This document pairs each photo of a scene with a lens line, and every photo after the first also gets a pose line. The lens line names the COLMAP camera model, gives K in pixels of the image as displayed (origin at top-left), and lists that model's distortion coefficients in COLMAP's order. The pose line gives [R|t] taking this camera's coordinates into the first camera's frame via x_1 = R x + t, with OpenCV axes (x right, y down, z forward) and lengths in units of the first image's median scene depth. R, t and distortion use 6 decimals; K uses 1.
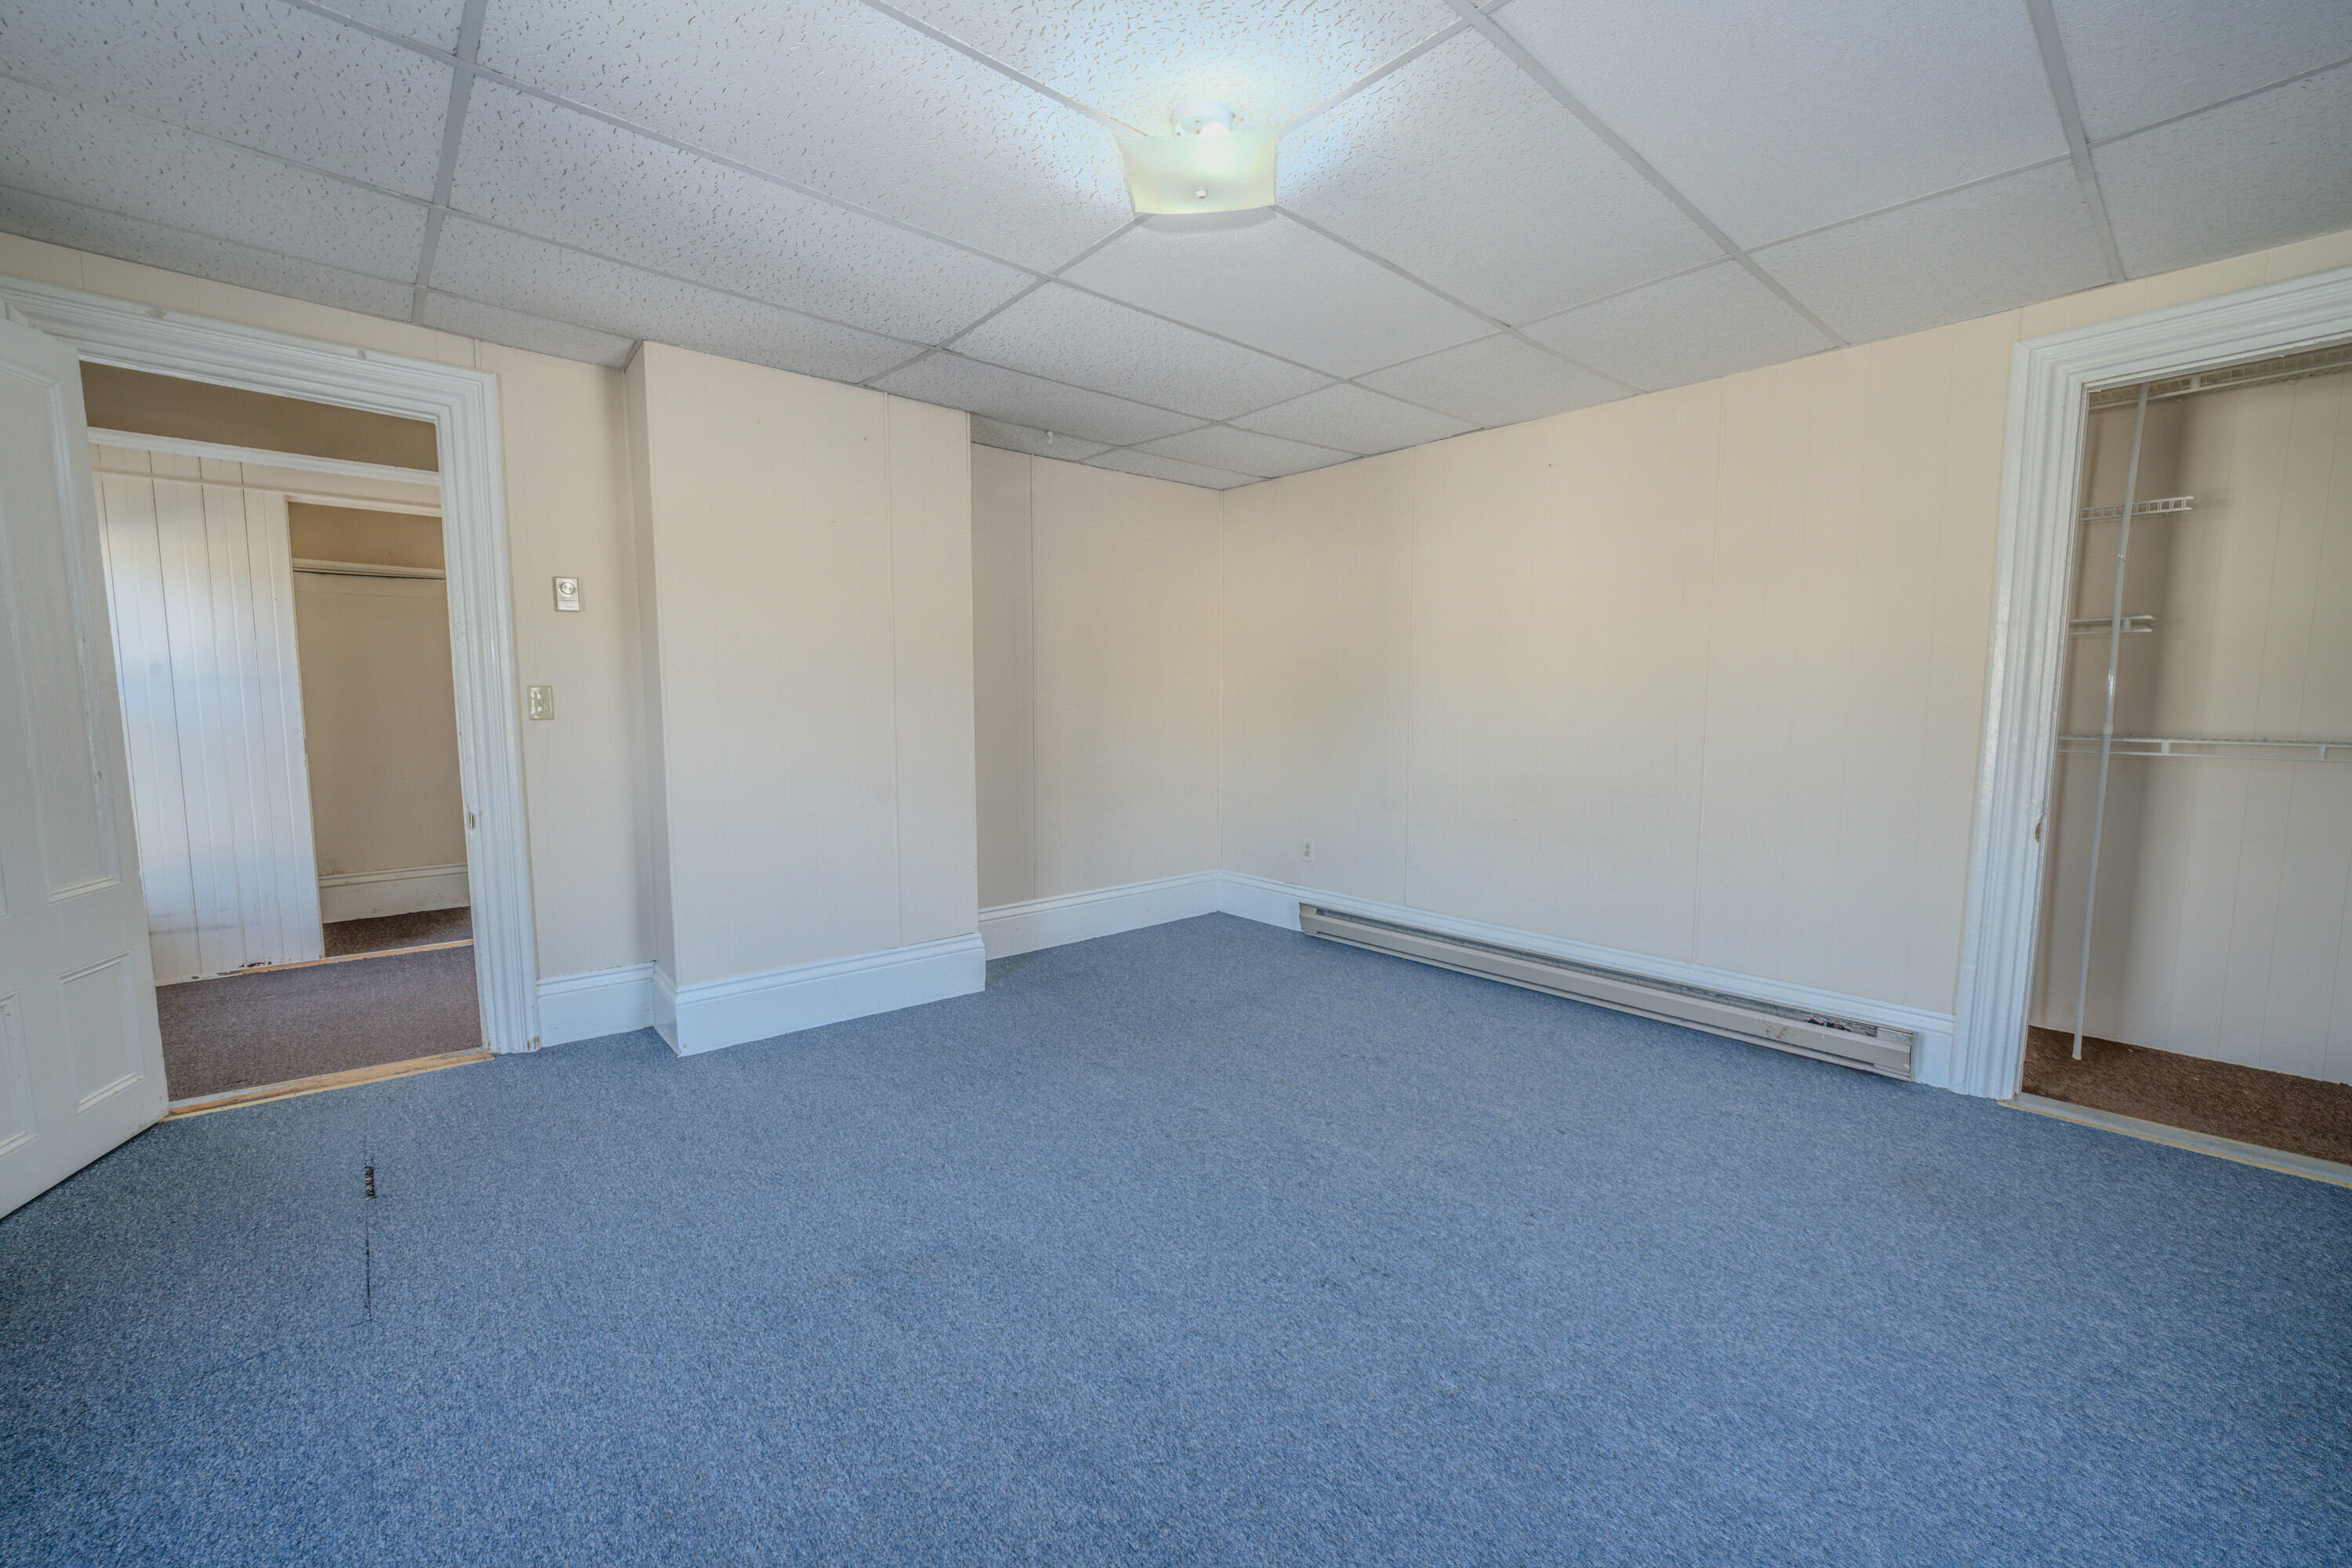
lens RADIAL K [[958.2, 0, 1176.7], [0, 958.2, 789.5], [0, 0, 1]] dist [-0.006640, 0.003020]
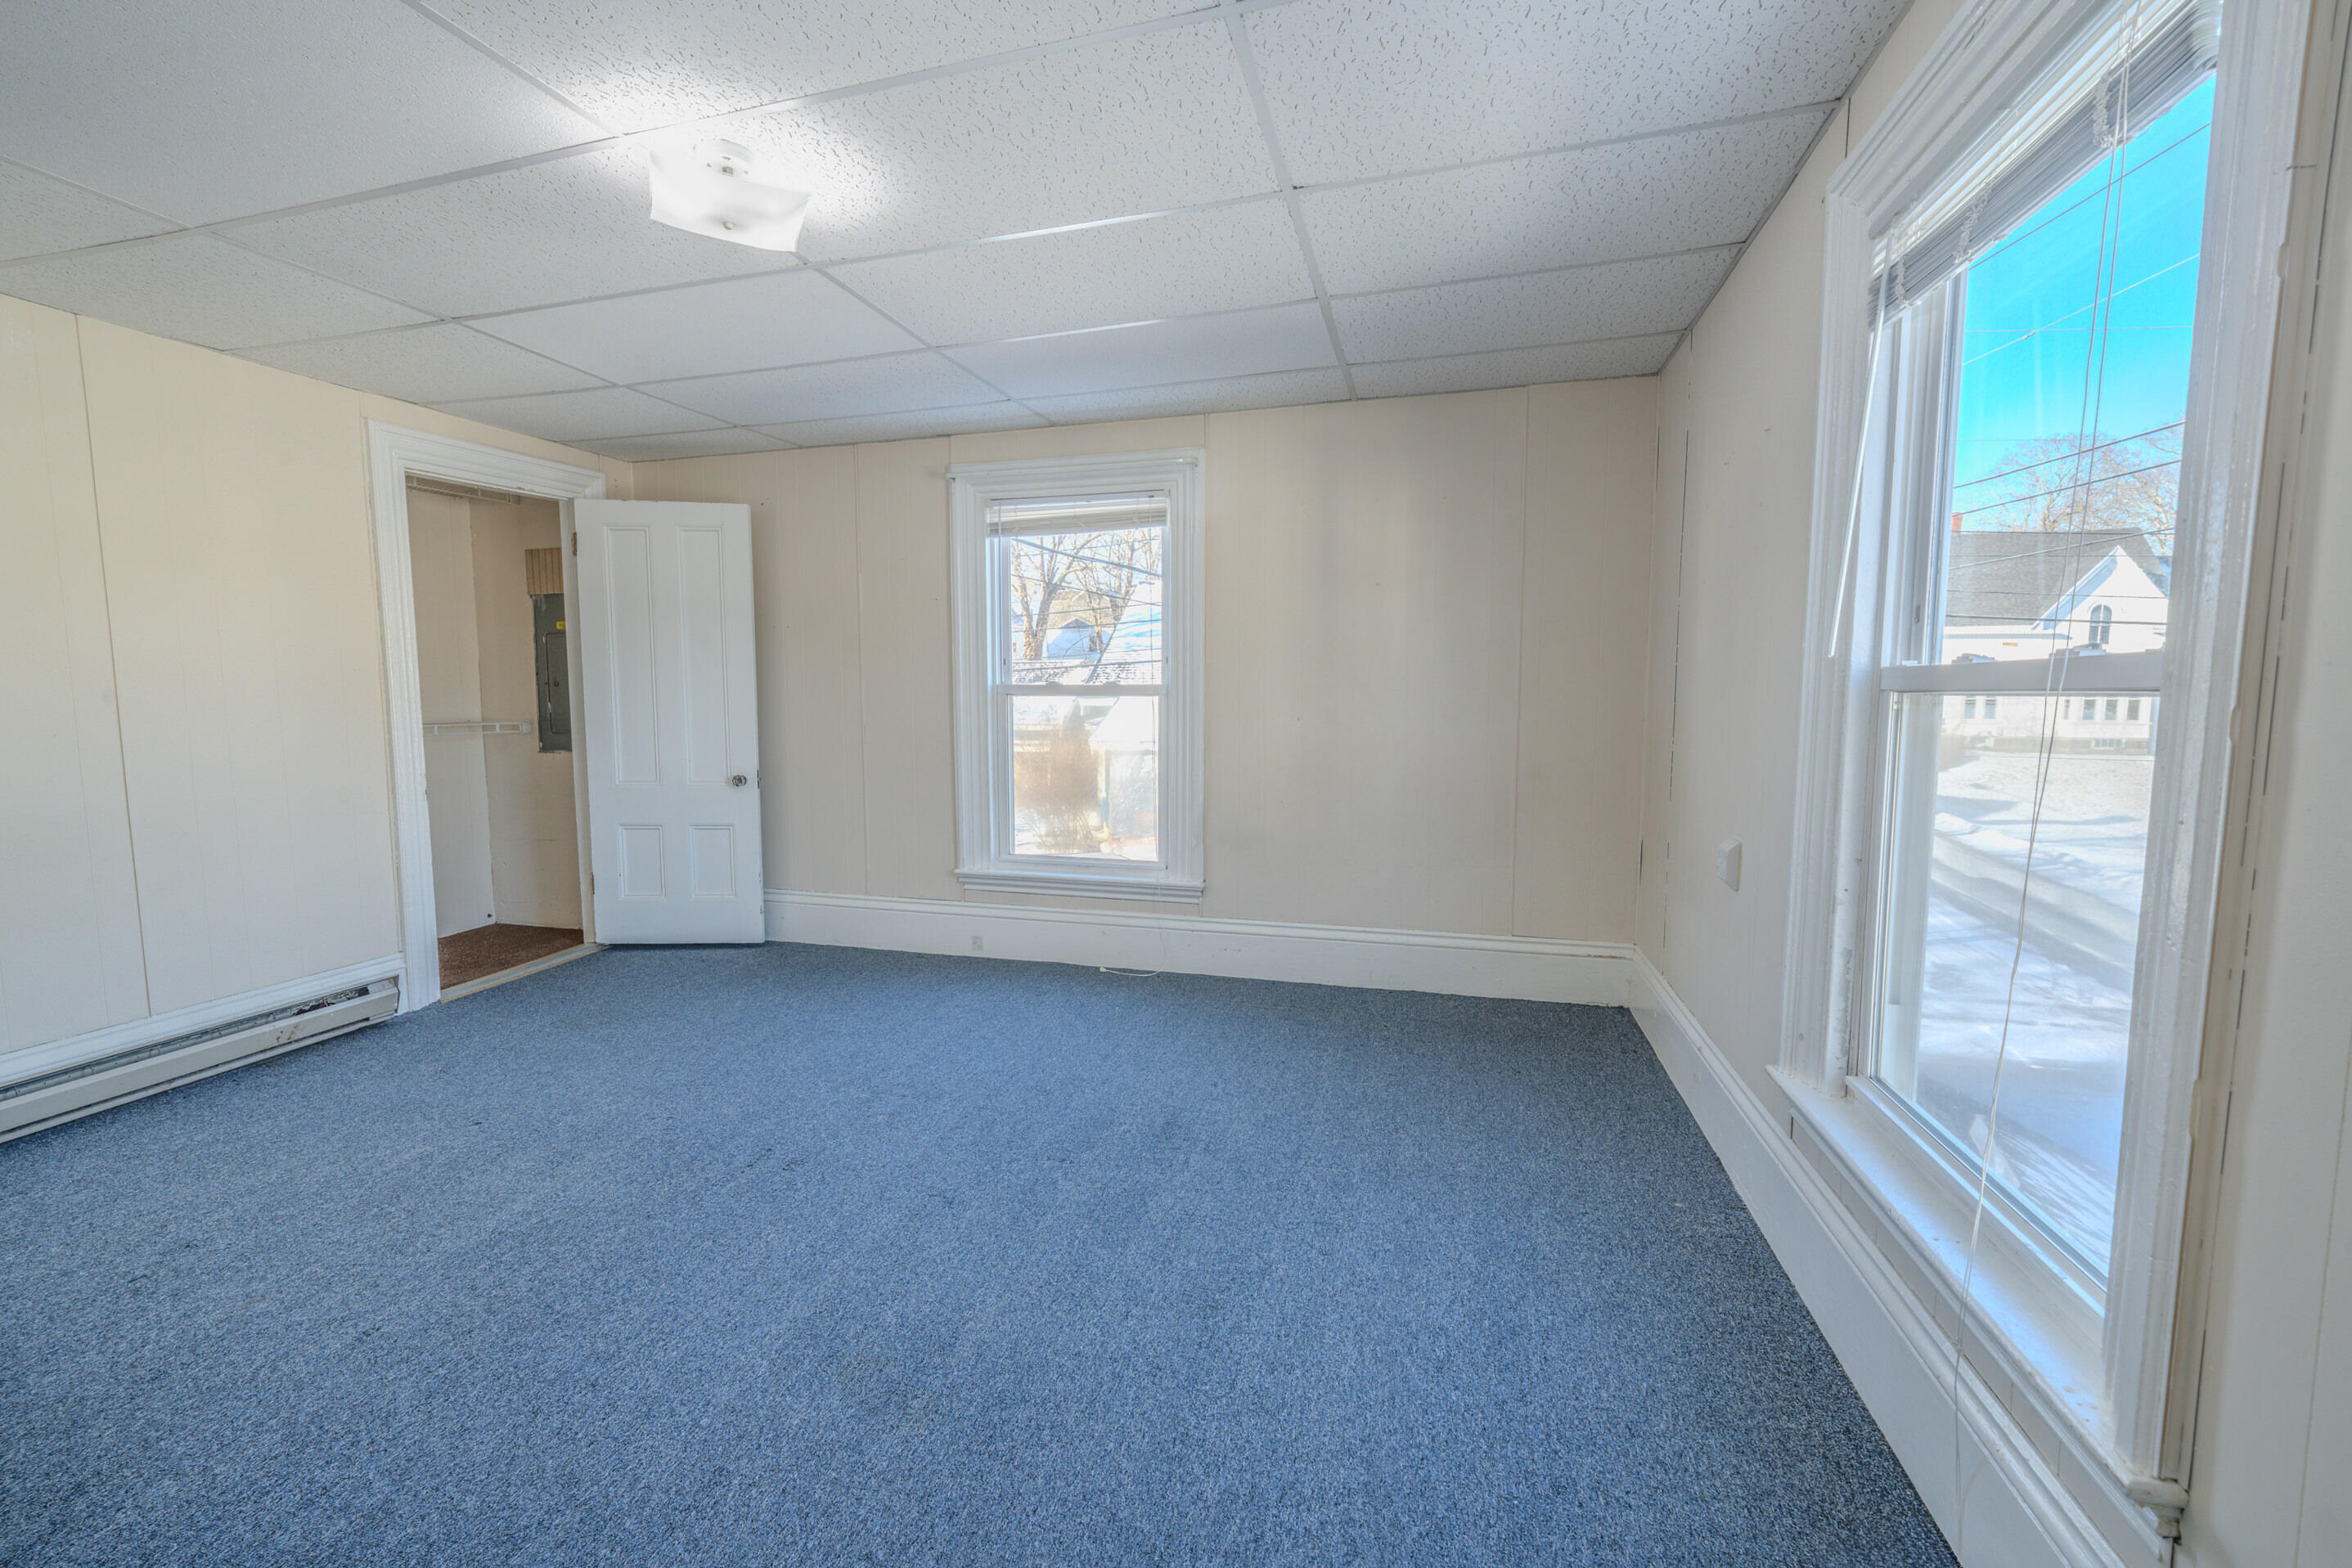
lens RADIAL K [[958.2, 0, 1175.3], [0, 958.2, 793.7], [0, 0, 1]] dist [-0.006640, 0.003020]
pose [[-0.554576, -0.089259, 0.827332, -0.760065], [0.085972, 0.982764, 0.163657, -0.083887], [-0.827680, 0.161887, -0.537343, 0.806919]]
